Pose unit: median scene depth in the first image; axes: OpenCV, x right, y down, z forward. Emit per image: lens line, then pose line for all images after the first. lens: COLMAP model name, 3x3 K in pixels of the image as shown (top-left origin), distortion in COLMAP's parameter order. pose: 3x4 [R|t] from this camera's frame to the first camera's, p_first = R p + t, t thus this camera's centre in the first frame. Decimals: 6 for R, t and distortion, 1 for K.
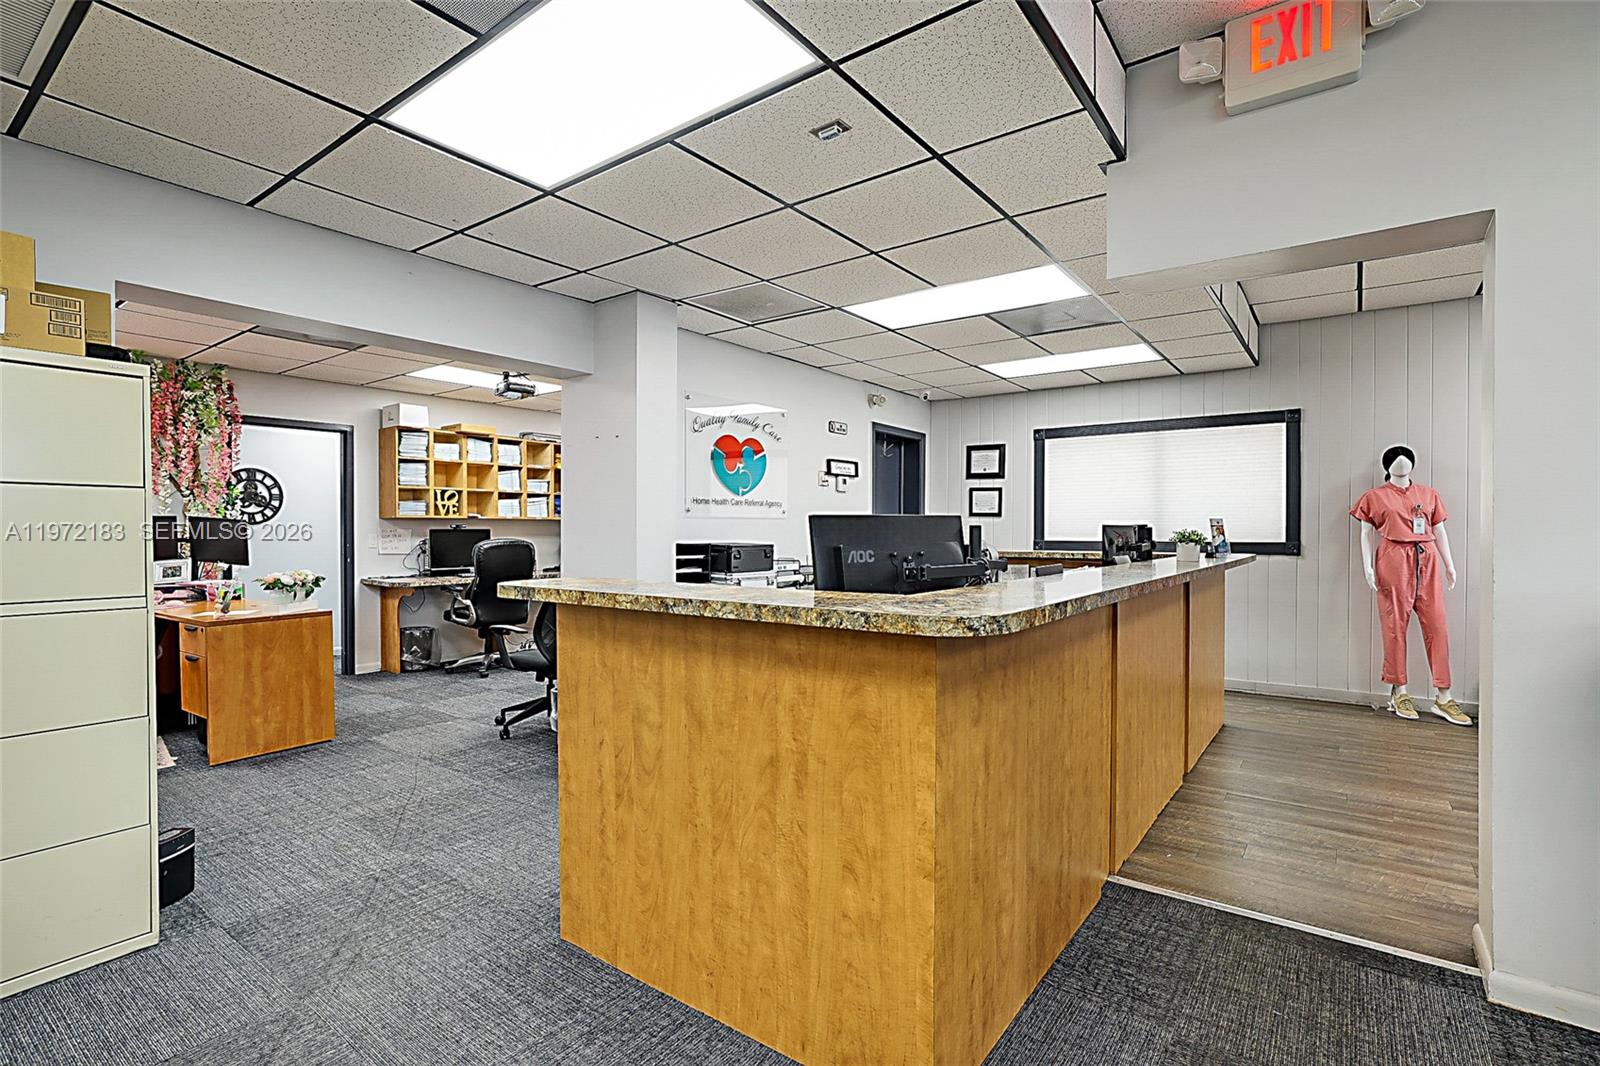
lens RADIAL K [[762.7, 0, 802.6], [0, 762.7, 535.0], [0, 0, 1]] dist [-0.014665, 0.001236]
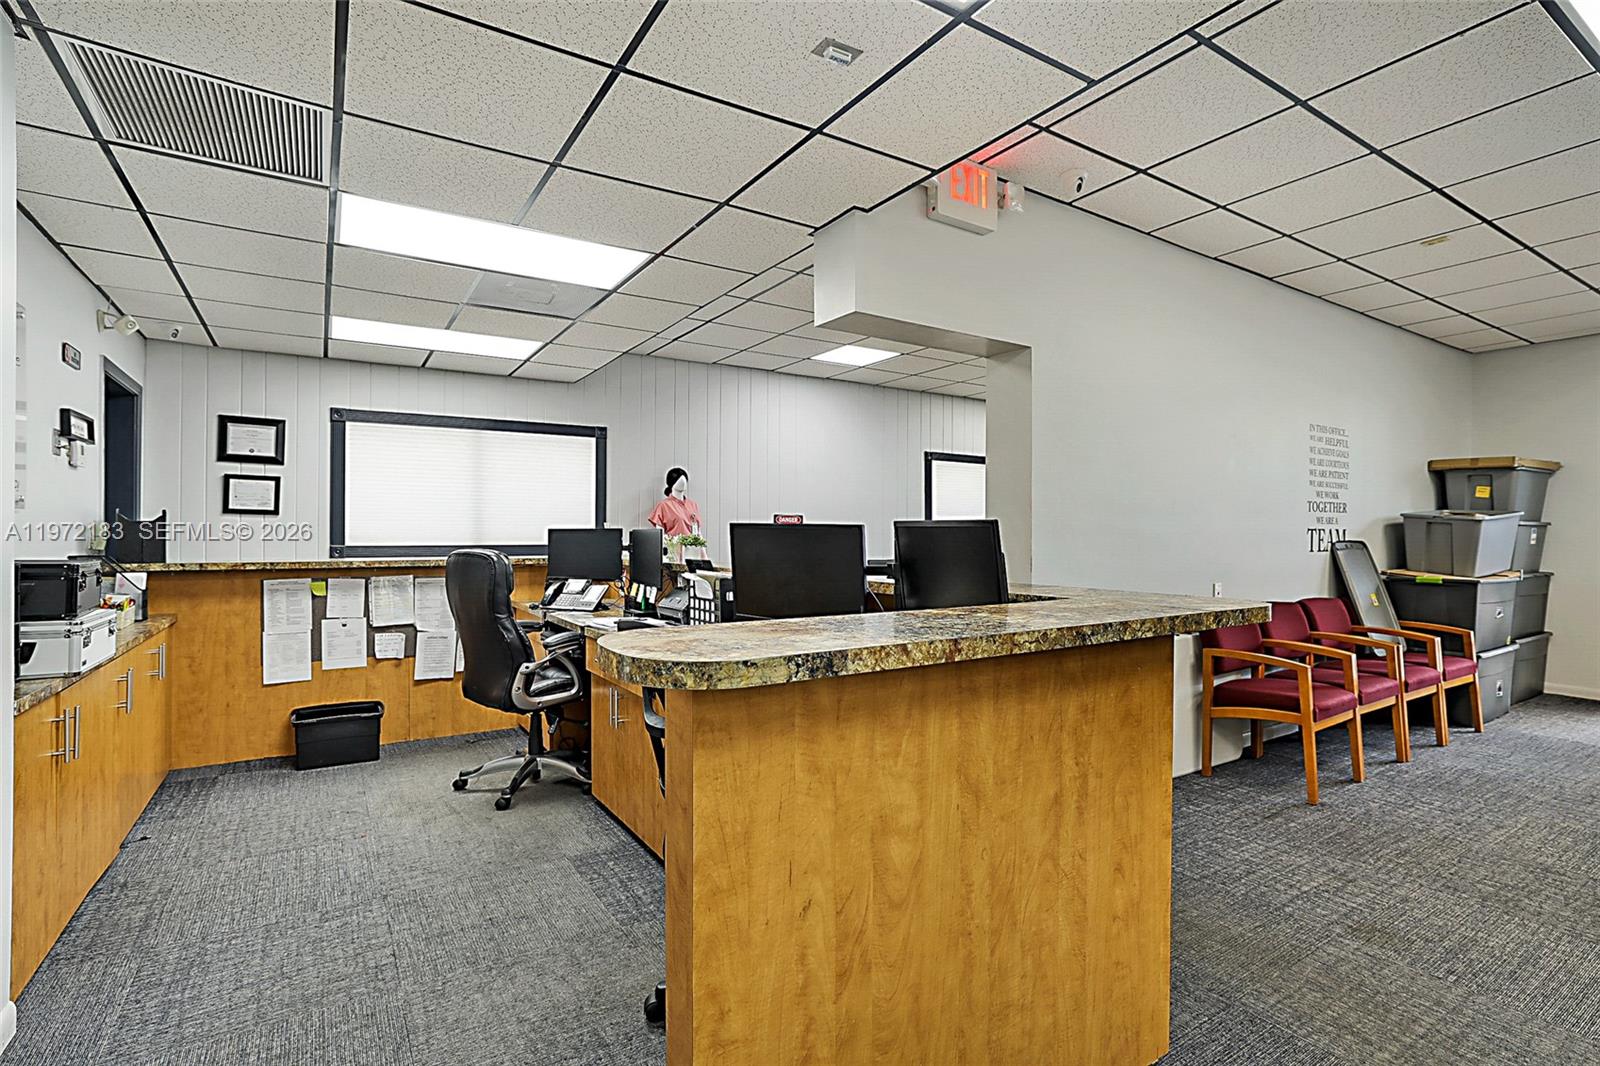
lens RADIAL K [[762.7, 0, 794.3], [0, 762.7, 531.7], [0, 0, 1]] dist [-0.014665, 0.001236]
pose [[0.359911, -0.000238, 0.932987, -0.840994], [0.005792, 0.999981, -0.001979, -0.011329], [-0.932969, 0.006116, 0.359906, 0.834901]]
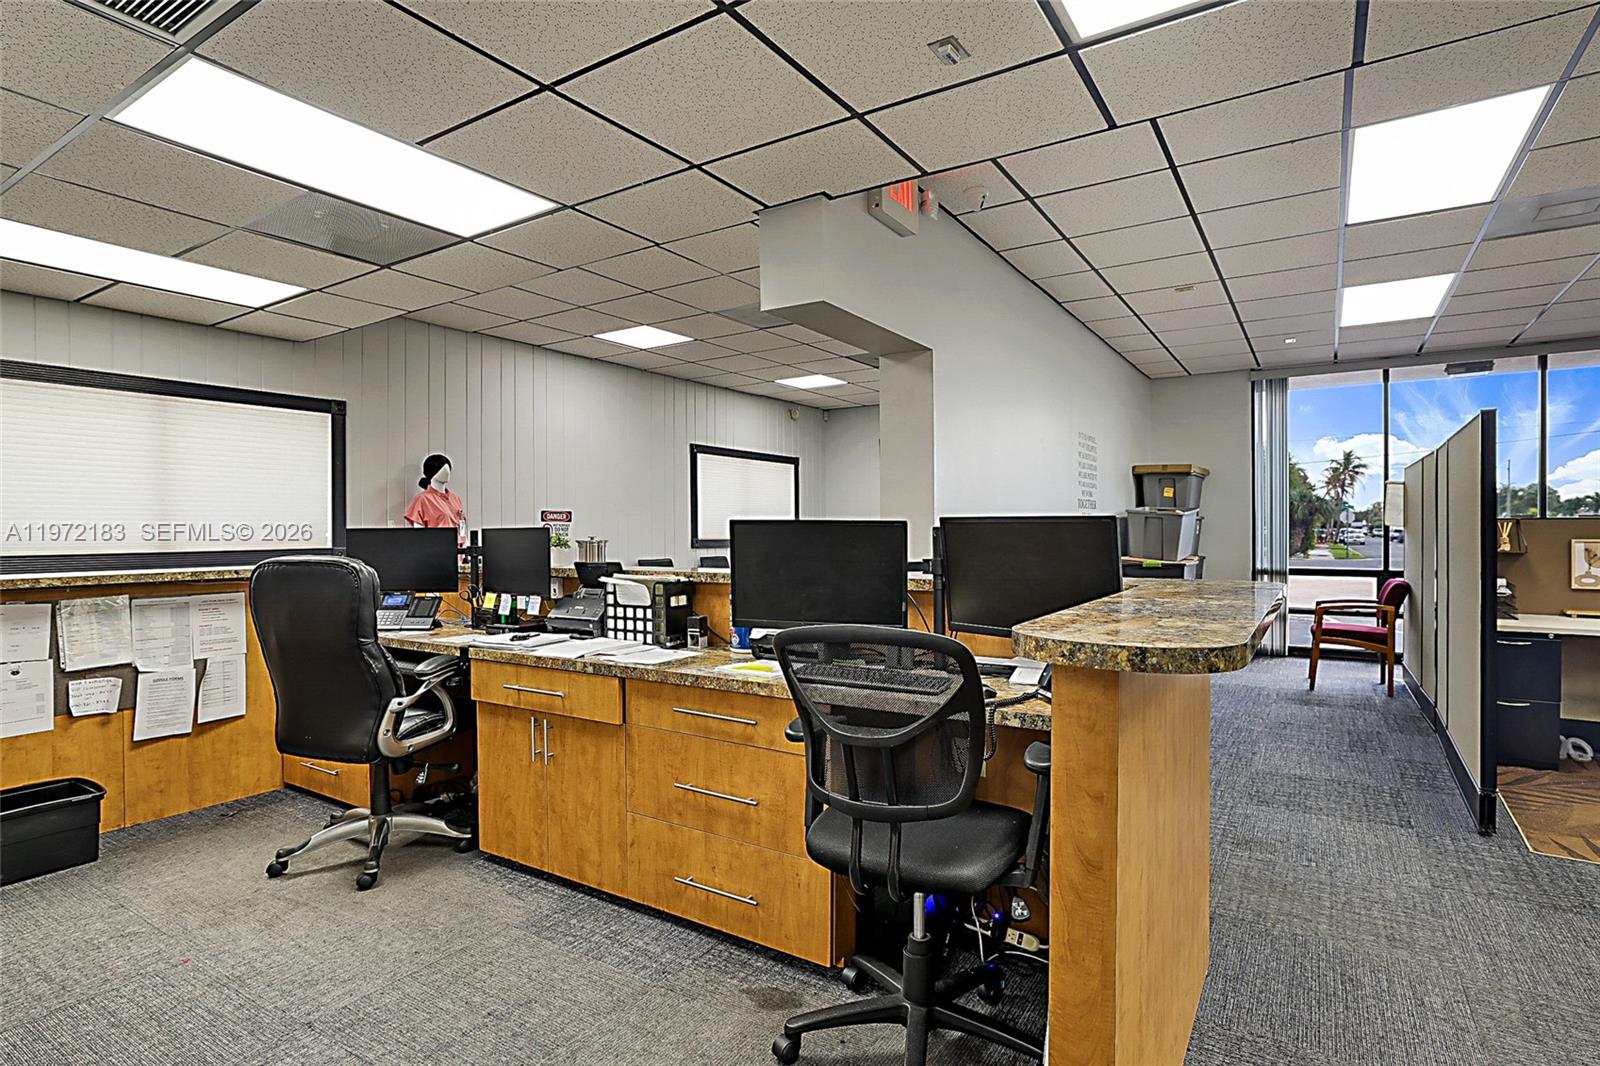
lens RADIAL K [[817.6, 0, 790.0], [0, 817.6, 531.4], [0, 0, 1]] dist [-0.015620, 0.006600]
pose [[-0.059484, -0.004319, 0.998220, -0.942502], [0.015666, 0.999863, 0.005260, -0.015901], [-0.998106, 0.015951, -0.059409, 1.374463]]
